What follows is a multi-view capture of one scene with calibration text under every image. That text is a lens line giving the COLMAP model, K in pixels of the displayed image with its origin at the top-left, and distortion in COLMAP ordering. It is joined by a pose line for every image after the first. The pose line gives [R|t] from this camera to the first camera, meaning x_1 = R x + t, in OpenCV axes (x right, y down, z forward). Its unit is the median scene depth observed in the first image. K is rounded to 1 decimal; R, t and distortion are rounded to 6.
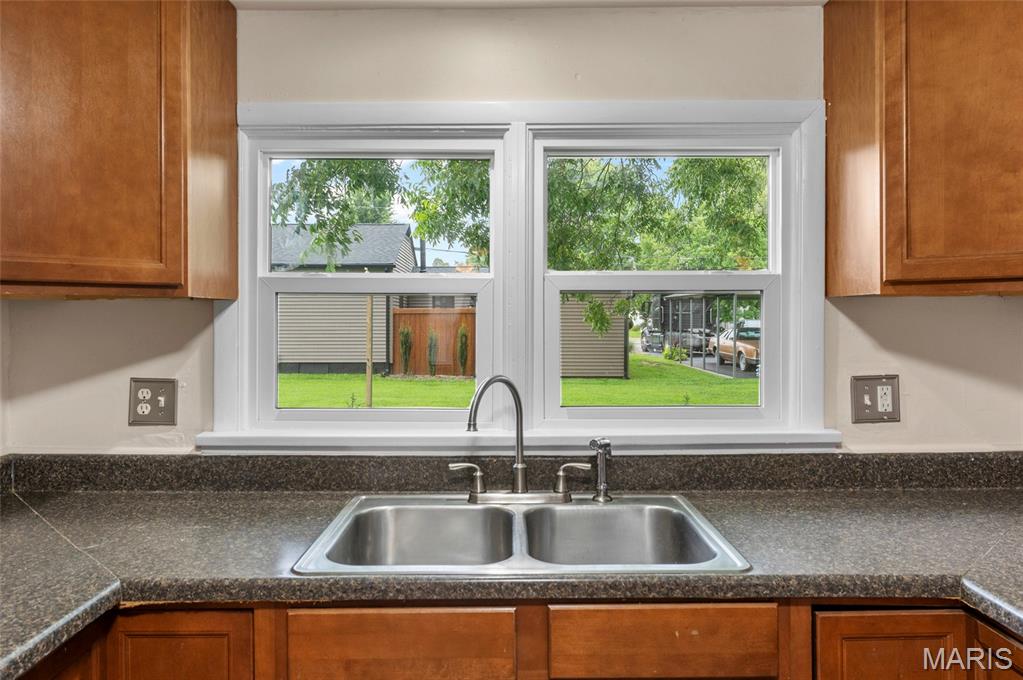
lens RADIAL K [[717.3, 0, 508.0], [0, 717.3, 318.0], [0, 0, 1]] dist [-0.001863, -0.002338]
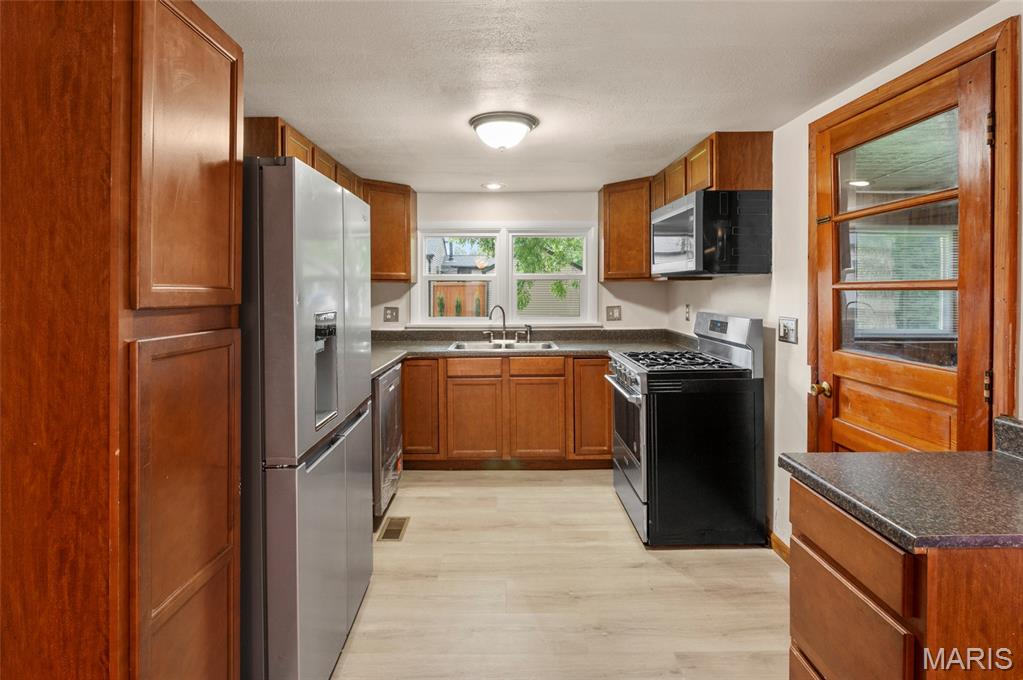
lens RADIAL K [[514.2, 0, 502.0], [0, 514.2, 293.6], [0, 0, 1]] dist [-0.005568, -0.001334]
pose [[0.999951, -0.000267, -0.009879, 0.029857], [0.000366, 0.999949, 0.010081, -0.000038], [0.009876, -0.010084, 0.999900, -1.387126]]
